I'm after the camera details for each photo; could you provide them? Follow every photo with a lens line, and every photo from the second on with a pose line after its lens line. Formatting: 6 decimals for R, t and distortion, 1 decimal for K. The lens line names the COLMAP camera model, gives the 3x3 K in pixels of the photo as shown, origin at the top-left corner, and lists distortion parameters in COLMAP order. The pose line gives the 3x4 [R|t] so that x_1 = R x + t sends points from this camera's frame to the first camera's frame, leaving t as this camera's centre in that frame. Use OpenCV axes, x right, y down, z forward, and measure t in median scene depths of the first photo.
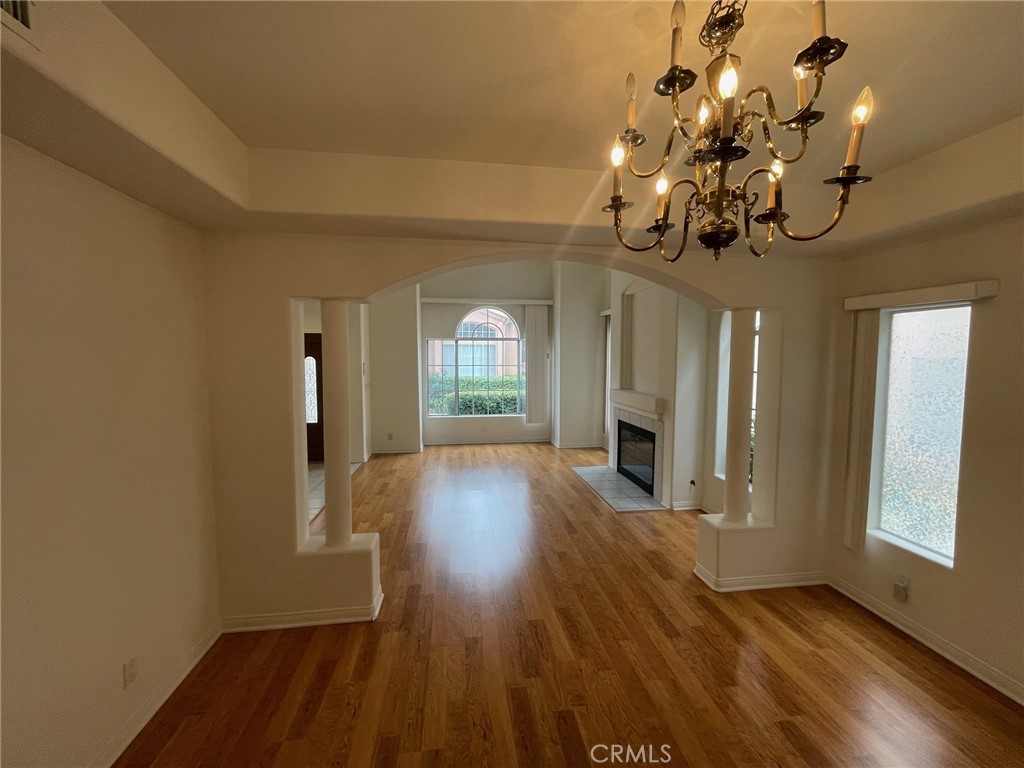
lens RADIAL K [[414.9, 0, 513.2], [0, 414.9, 383.4], [0, 0, 1]] dist [-0.000468, -0.000049]
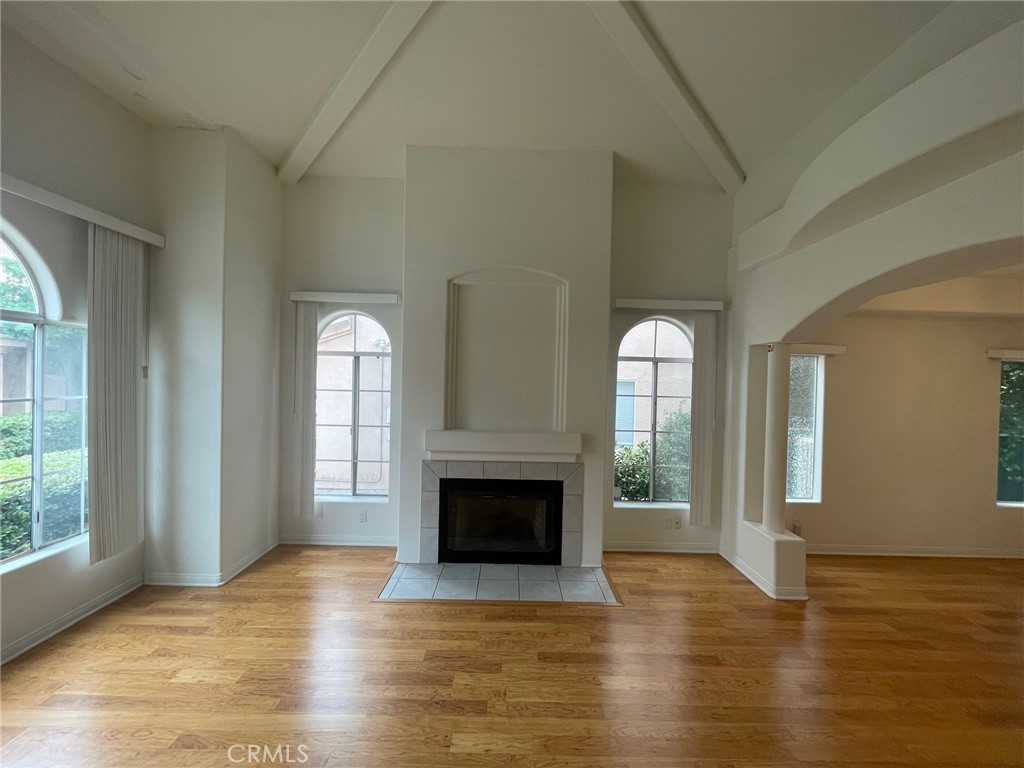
lens RADIAL K [[414.9, 0, 511.9], [0, 414.9, 381.0], [0, 0, 1]] dist [-0.000468, -0.000049]
pose [[0.137738, -0.010639, 0.990412, -0.510161], [0.045497, 0.998955, 0.004403, -0.083797], [-0.989423, 0.044454, 0.138078, 1.170040]]
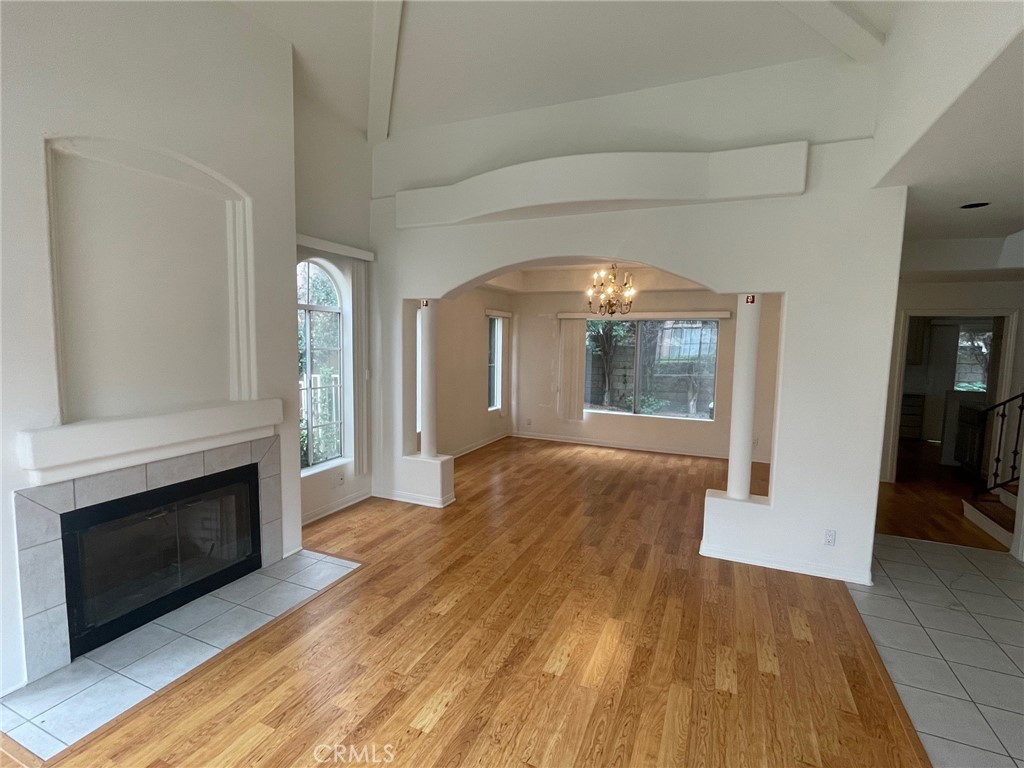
lens RADIAL K [[485.5, 0, 513.9], [0, 485.5, 379.5], [0, 0, 1]] dist [-0.005962, -0.000351]
pose [[-0.851987, -0.064295, 0.519601, -0.382744], [0.015036, 0.989017, 0.147034, -0.109749], [-0.523348, 0.133084, -0.841662, 1.644575]]
